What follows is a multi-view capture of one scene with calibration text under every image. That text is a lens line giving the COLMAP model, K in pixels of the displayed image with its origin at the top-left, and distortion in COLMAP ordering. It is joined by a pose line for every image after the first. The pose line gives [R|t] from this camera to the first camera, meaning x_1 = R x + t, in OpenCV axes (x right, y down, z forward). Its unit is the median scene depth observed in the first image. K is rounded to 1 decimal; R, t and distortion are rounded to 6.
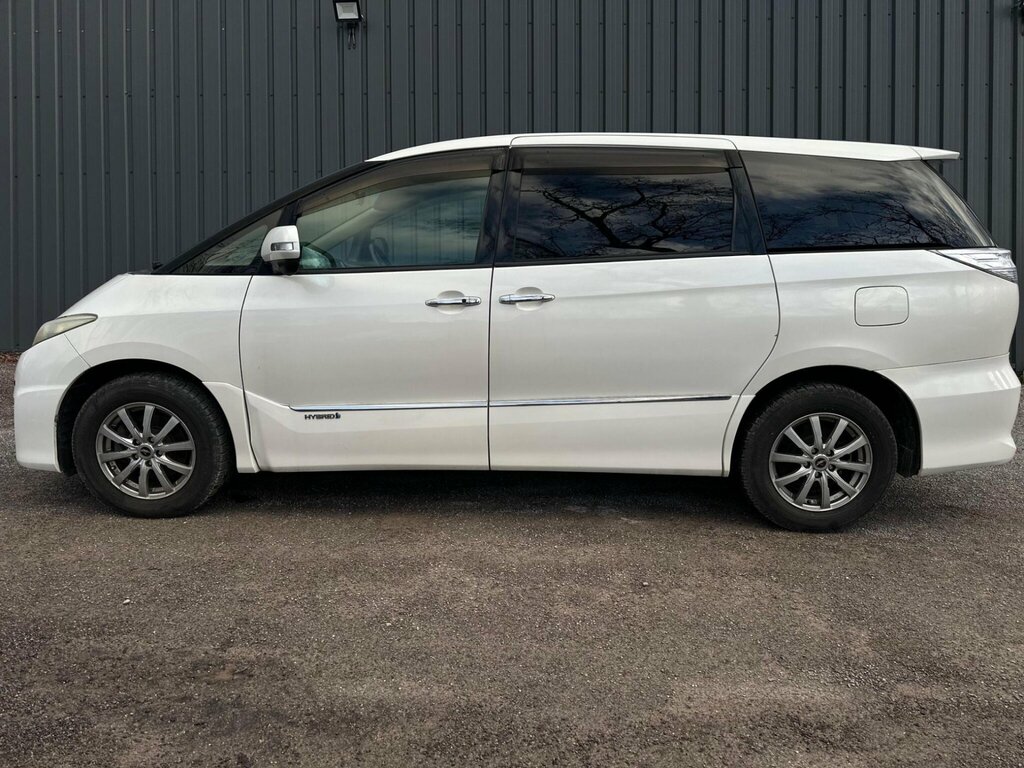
lens RADIAL K [[781.9, 0, 512.0], [0, 781.9, 384.0], [0, 0, 1]] dist [0.014781, 0.000428]
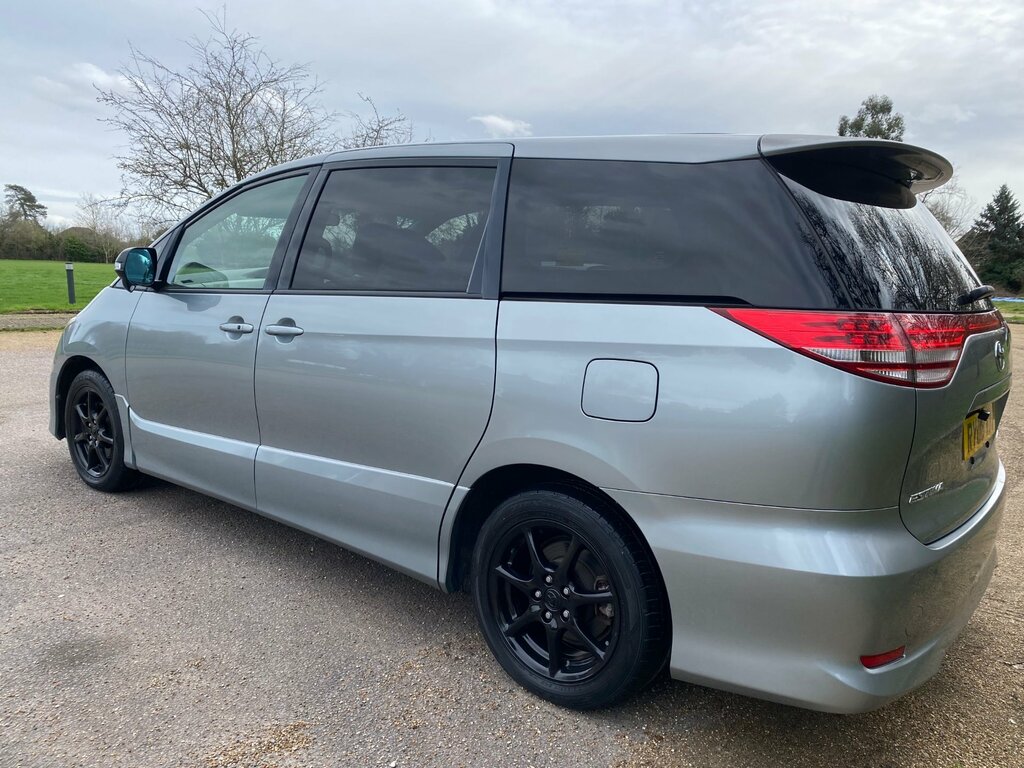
lens RADIAL K [[771.6, 0, 512.0], [0, 771.6, 384.0], [0, 0, 1]] dist [0.063101, -0.090142]
pose [[0.802936, 0.124641, -0.582888, 0.750240], [-0.156677, 0.987639, -0.004634, -0.085304], [0.575105, 0.095045, 0.812540, 0.428587]]
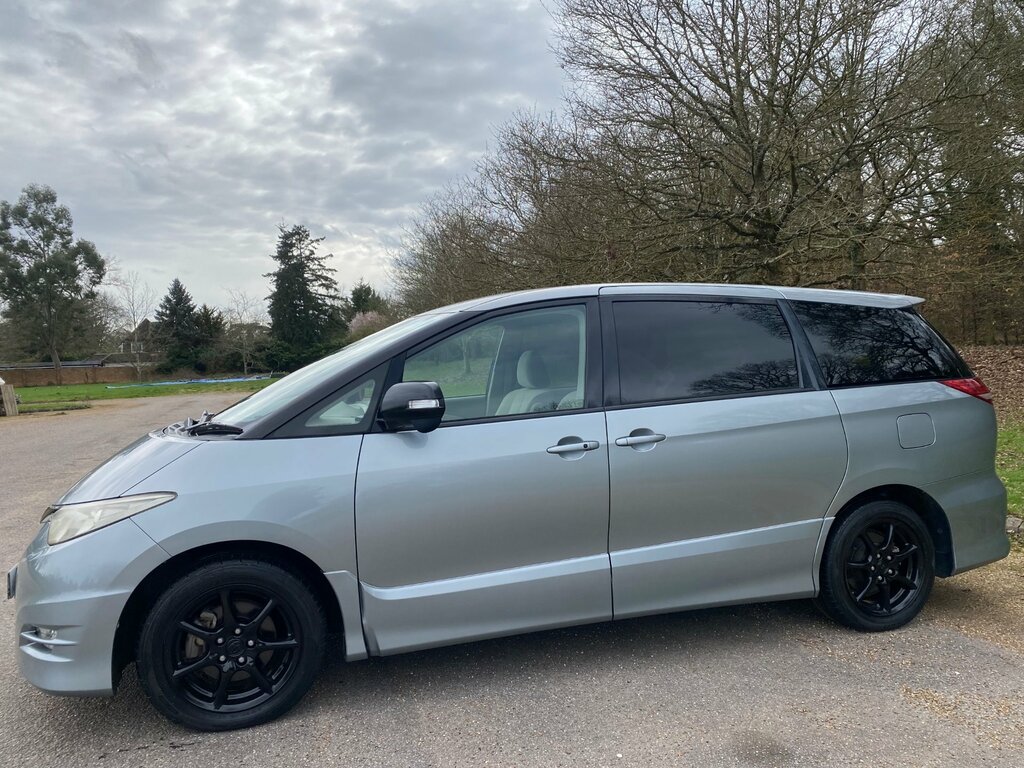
lens RADIAL K [[781.9, 0, 512.0], [0, 781.9, 384.0], [0, 0, 1]] dist [0.014781, 0.000428]
pose [[0.942031, -0.033996, 0.333798, -0.472580], [0.089228, 0.984413, -0.151556, -0.041693], [-0.323443, 0.172554, 0.930381, 0.093566]]
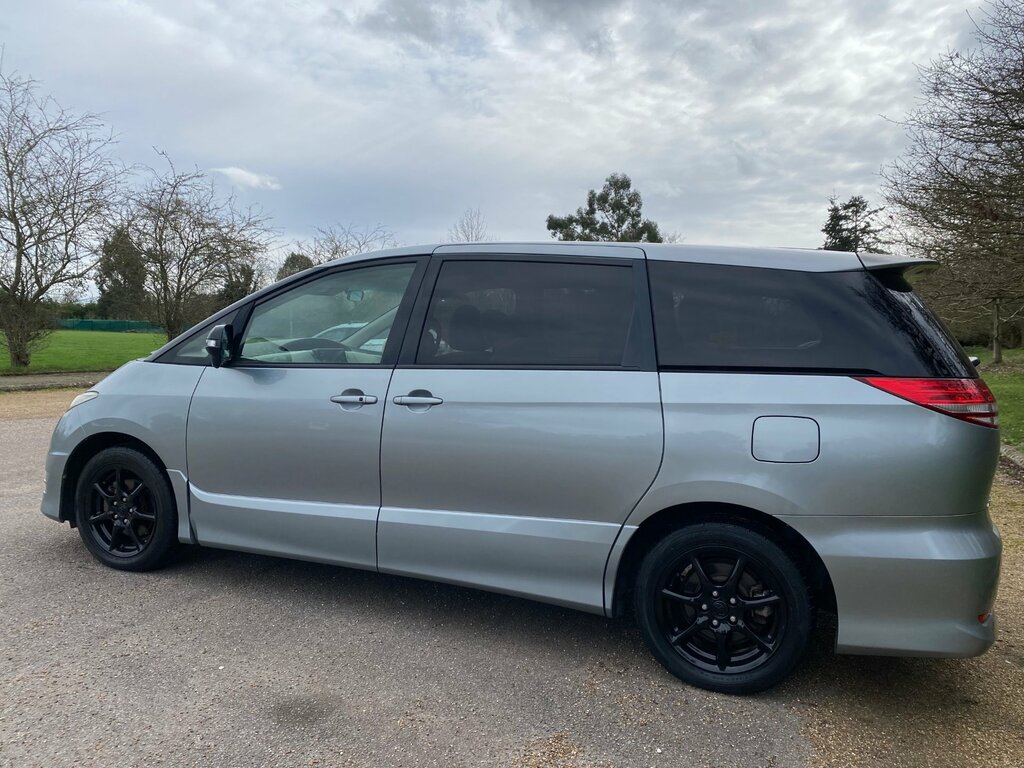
lens RADIAL K [[771.6, 0, 512.0], [0, 771.6, 384.0], [0, 0, 1]] dist [0.063101, -0.090142]
pose [[0.941614, 0.061363, -0.331057, 0.457110], [-0.104591, 0.987917, -0.114370, -0.030242], [0.320038, 0.142318, 0.936654, 0.104948]]
